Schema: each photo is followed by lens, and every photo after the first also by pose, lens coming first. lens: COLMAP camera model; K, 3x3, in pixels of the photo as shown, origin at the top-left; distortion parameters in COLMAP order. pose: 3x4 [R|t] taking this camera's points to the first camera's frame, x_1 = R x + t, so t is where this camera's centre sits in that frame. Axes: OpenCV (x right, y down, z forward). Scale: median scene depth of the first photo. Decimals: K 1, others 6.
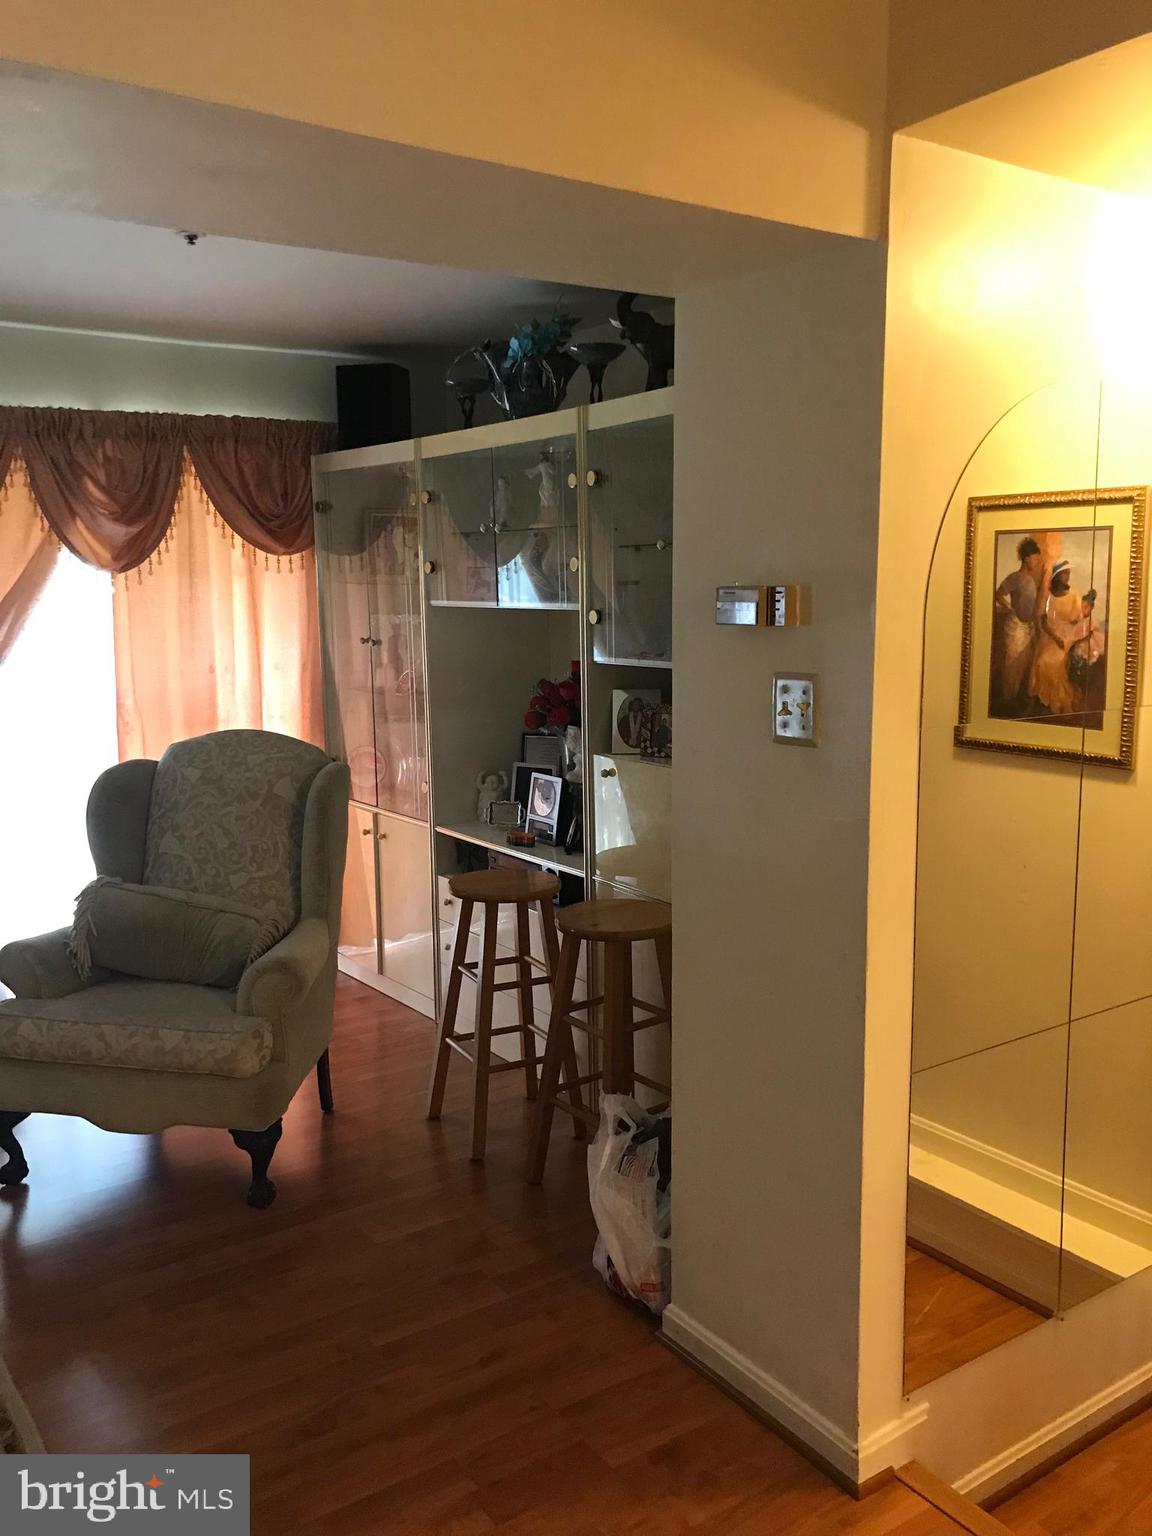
lens RADIAL K [[1276.0, 0, 576.0], [0, 1276.0, 768.0], [0, 0, 1]] dist [-0.007166, 0.066620]
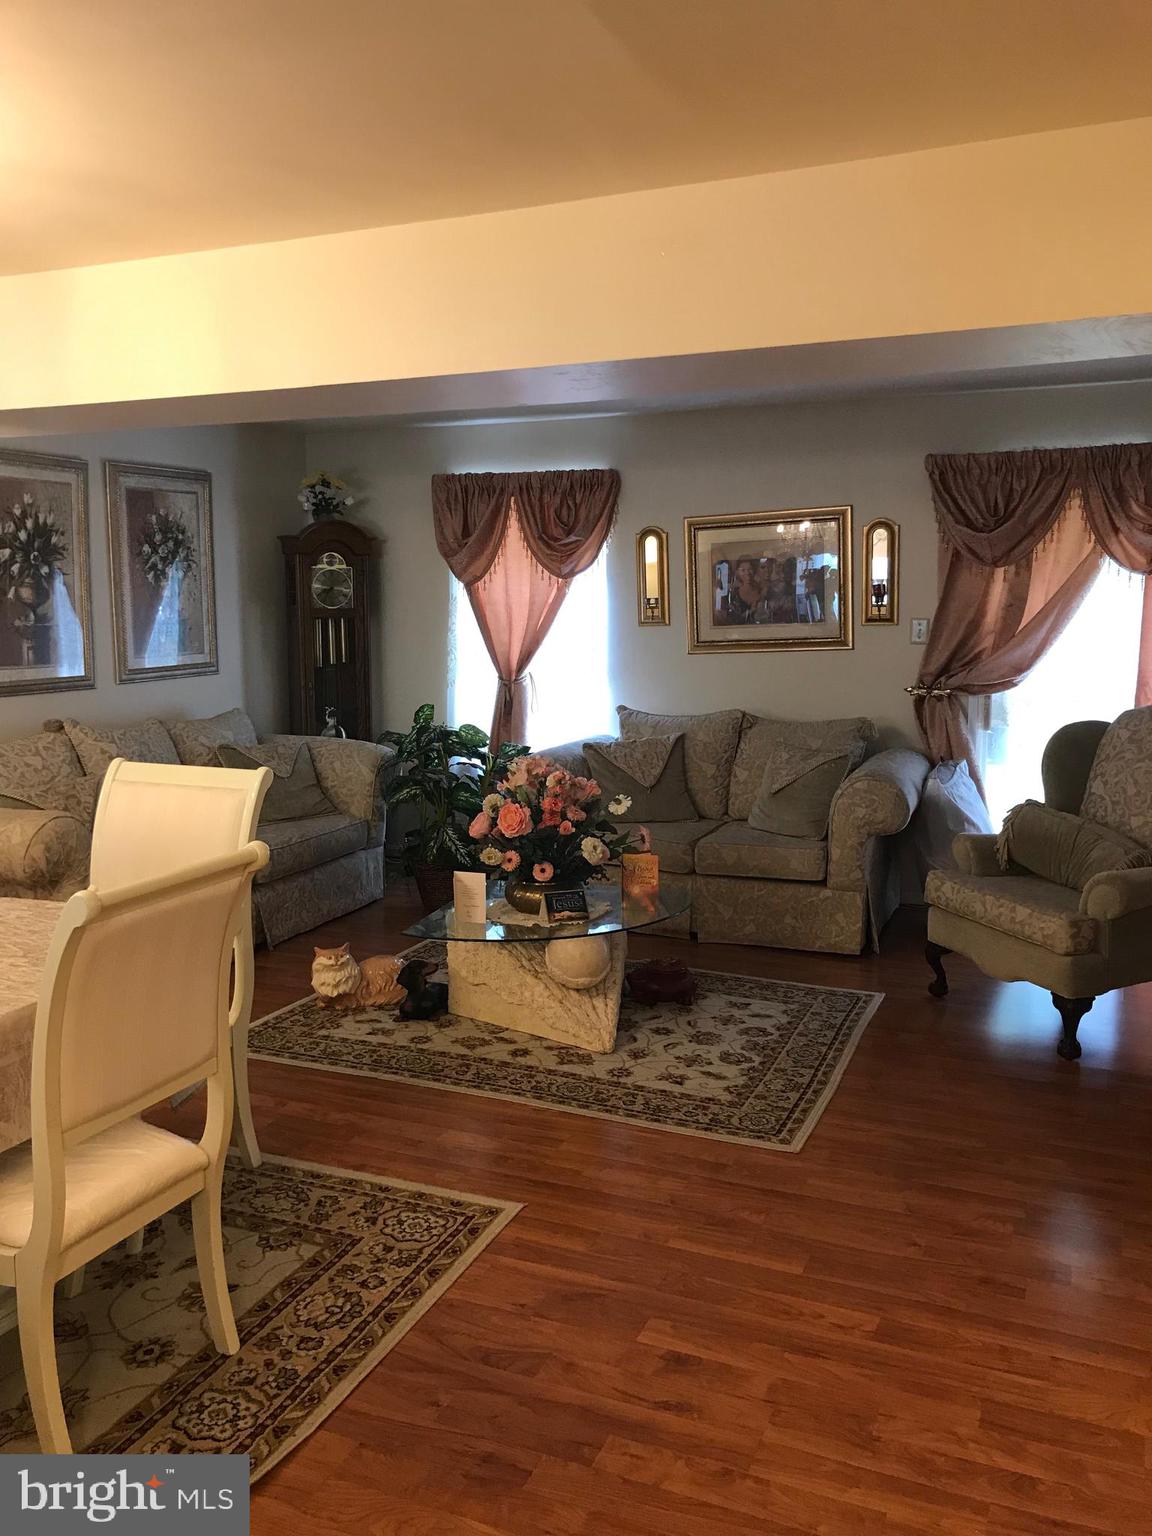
lens RADIAL K [[1276.0, 0, 576.0], [0, 1276.0, 768.0], [0, 0, 1]] dist [-0.007166, 0.066620]
pose [[0.527374, 0.118602, -0.841314, 0.483968], [-0.122296, 0.990494, 0.062971, 0.024698], [0.840785, 0.069680, 0.536866, -0.128441]]
